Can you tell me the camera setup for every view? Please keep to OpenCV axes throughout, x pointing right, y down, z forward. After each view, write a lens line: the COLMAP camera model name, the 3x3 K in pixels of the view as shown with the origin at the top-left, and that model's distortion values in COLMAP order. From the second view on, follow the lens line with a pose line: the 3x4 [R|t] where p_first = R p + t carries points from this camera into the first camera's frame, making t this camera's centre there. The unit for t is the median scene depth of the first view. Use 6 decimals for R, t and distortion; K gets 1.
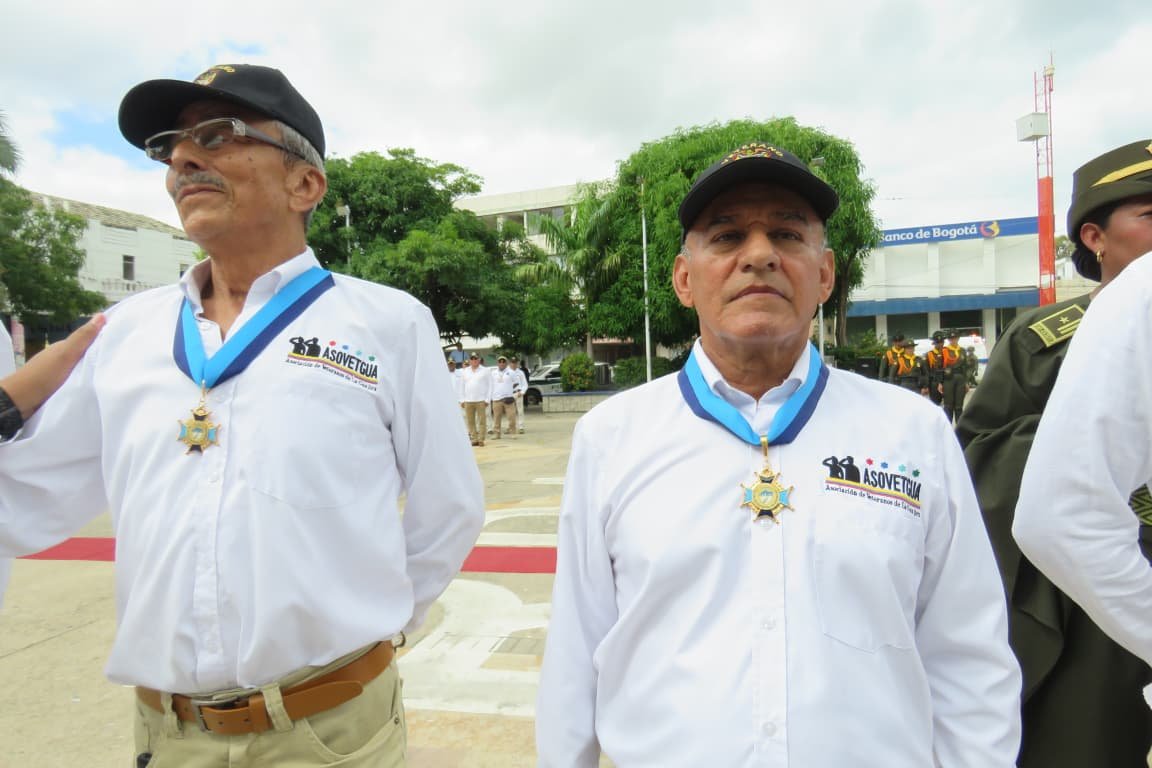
lens RADIAL K [[737.9, 0, 576.0], [0, 737.9, 384.0], [0, 0, 1]] dist [-0.001852, -0.000143]
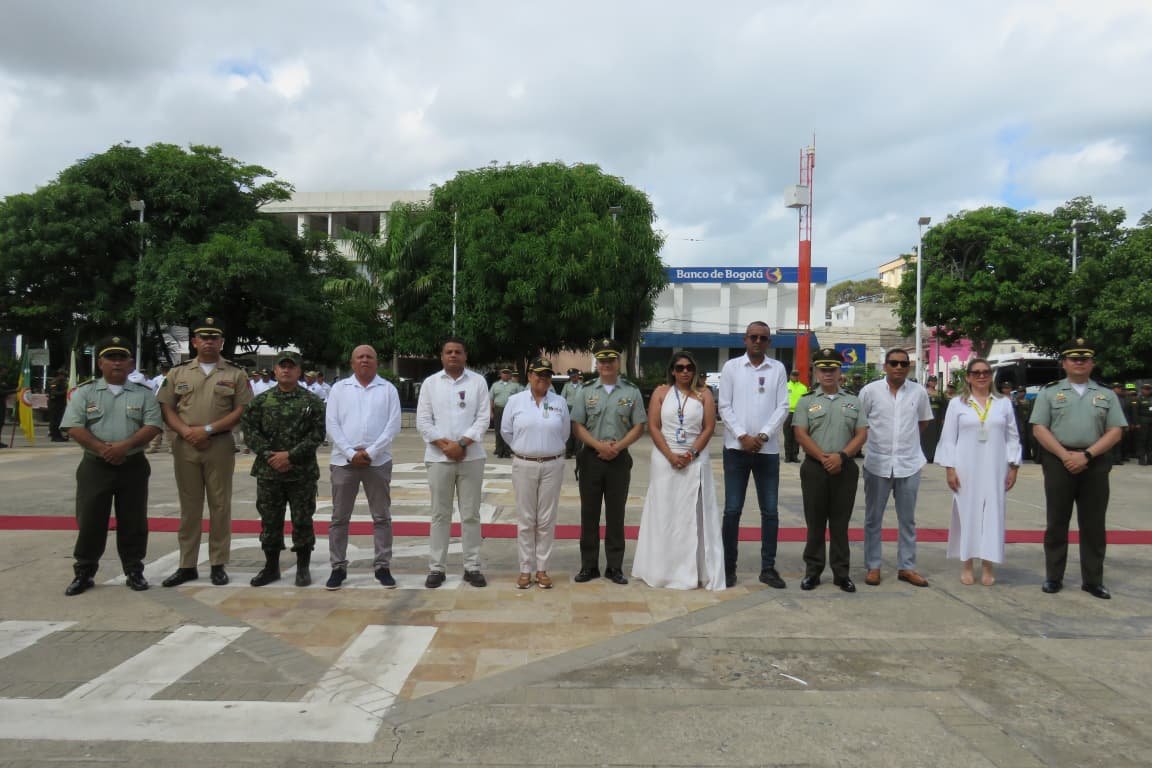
lens RADIAL K [[792.5, 0, 576.0], [0, 792.5, 384.0], [0, 0, 1]] dist [-0.000343, 0.002549]
pose [[0.966653, 0.053192, 0.250503, -0.013441], [-0.047256, 0.998442, -0.029656, -0.001681], [-0.251691, 0.016829, 0.967661, -0.123403]]
